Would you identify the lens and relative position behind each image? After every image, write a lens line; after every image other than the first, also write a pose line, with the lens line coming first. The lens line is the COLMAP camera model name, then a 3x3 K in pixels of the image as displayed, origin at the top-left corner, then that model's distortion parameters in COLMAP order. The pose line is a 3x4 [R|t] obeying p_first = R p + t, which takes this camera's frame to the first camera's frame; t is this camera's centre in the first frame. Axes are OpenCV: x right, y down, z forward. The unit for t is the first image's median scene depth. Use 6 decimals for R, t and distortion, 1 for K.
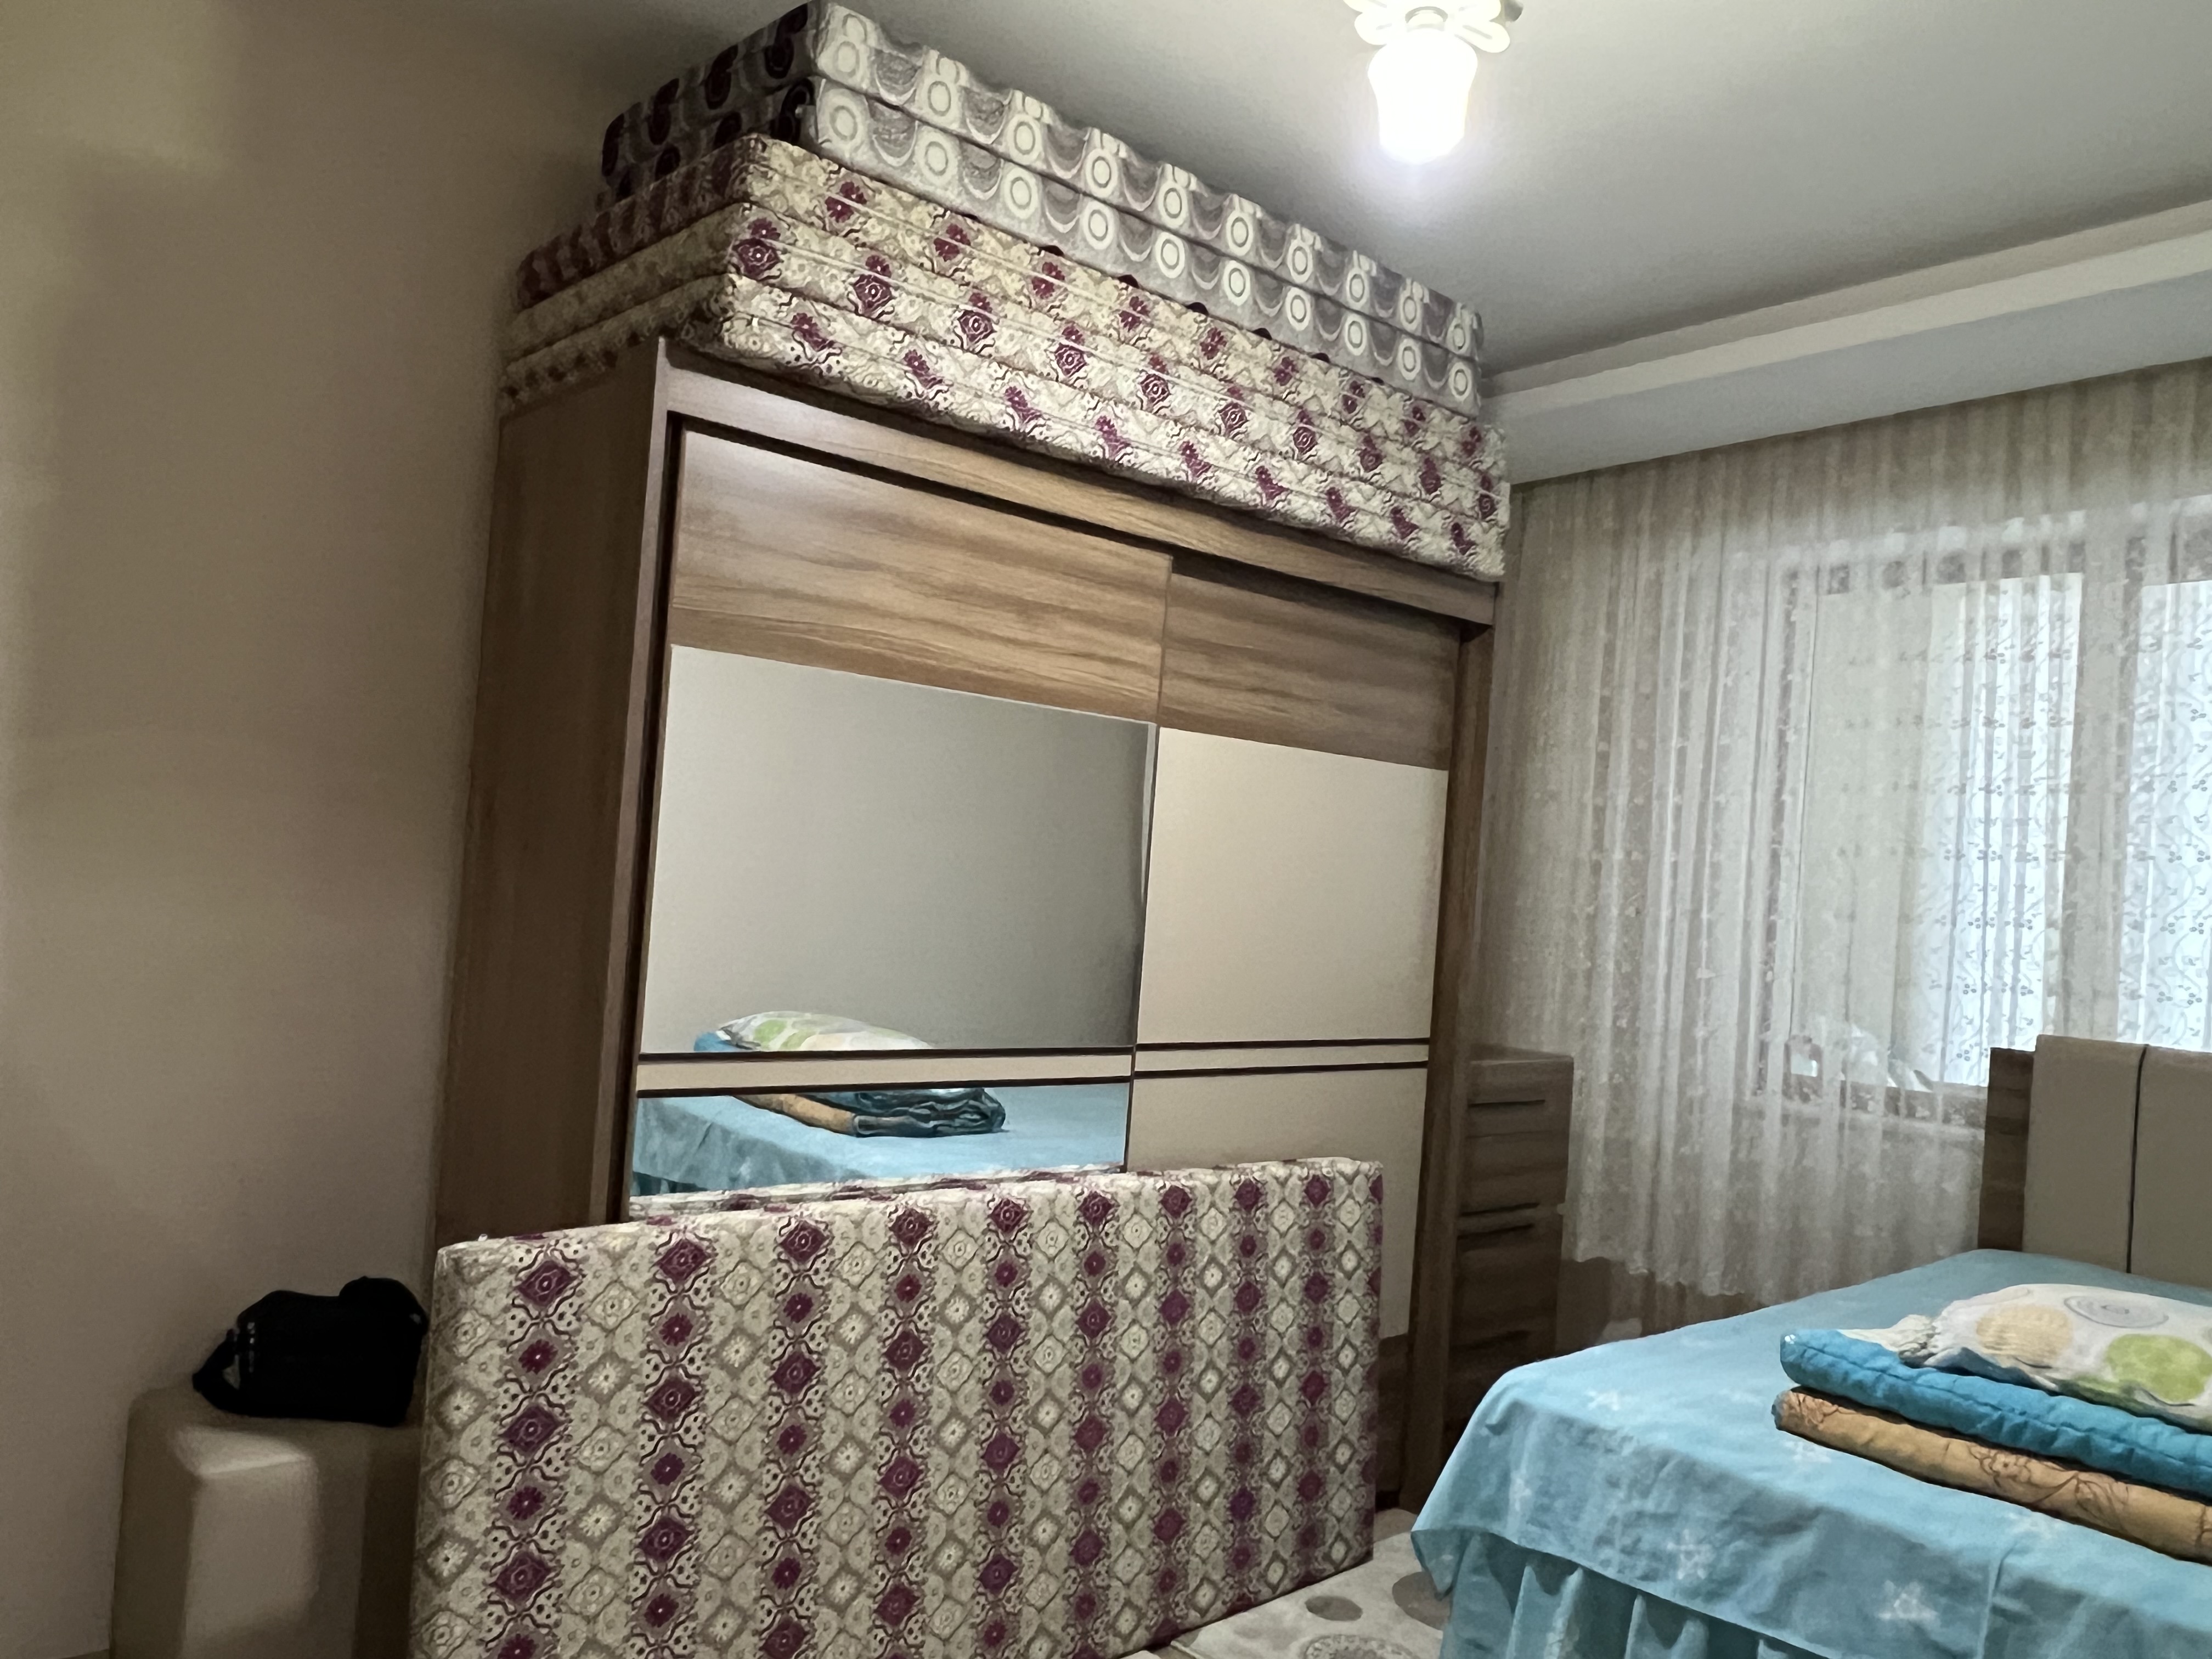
lens RADIAL K [[1620.8, 0, 1104.4], [0, 1620.8, 830.0], [0, 0, 1]] dist [-0.003713, -0.003783]
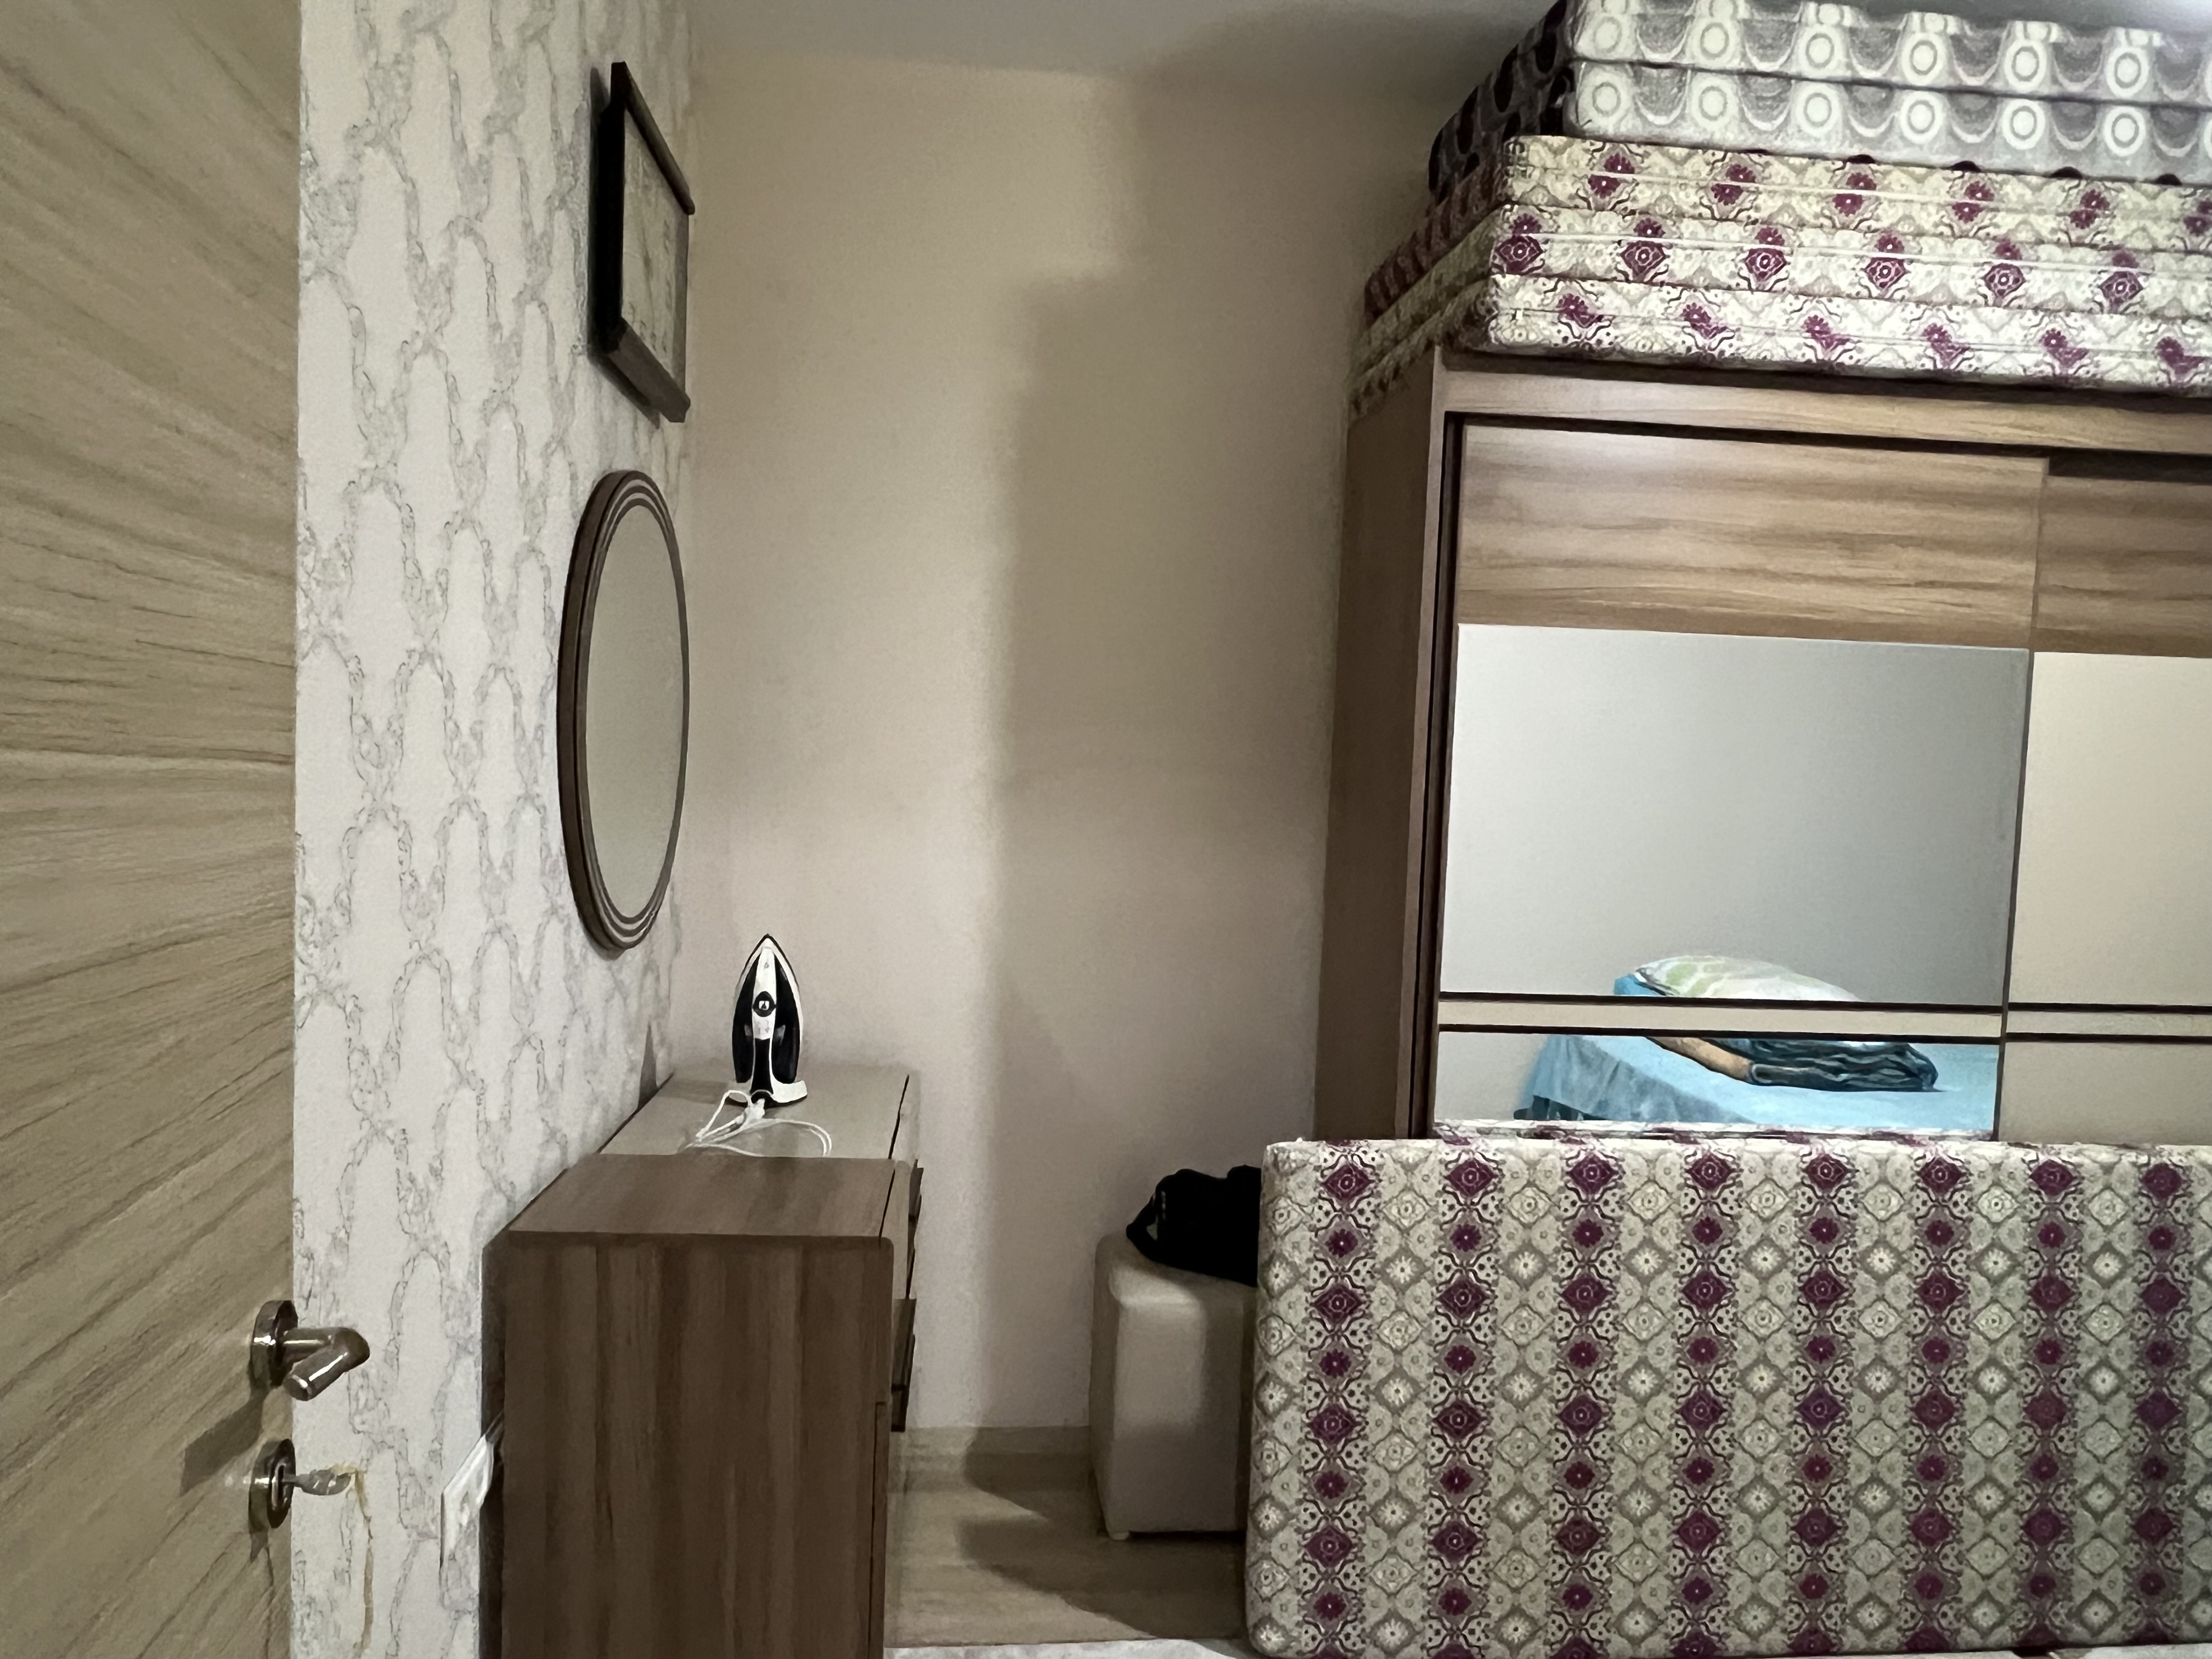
lens RADIAL K [[1620.8, 0, 1107.3], [0, 1620.8, 829.0], [0, 0, 1]] dist [-0.003713, -0.003783]
pose [[0.813176, -0.018203, -0.581734, 0.158498], [0.040542, 0.998855, 0.025417, -0.011185], [0.580605, -0.044253, 0.812982, -0.037866]]
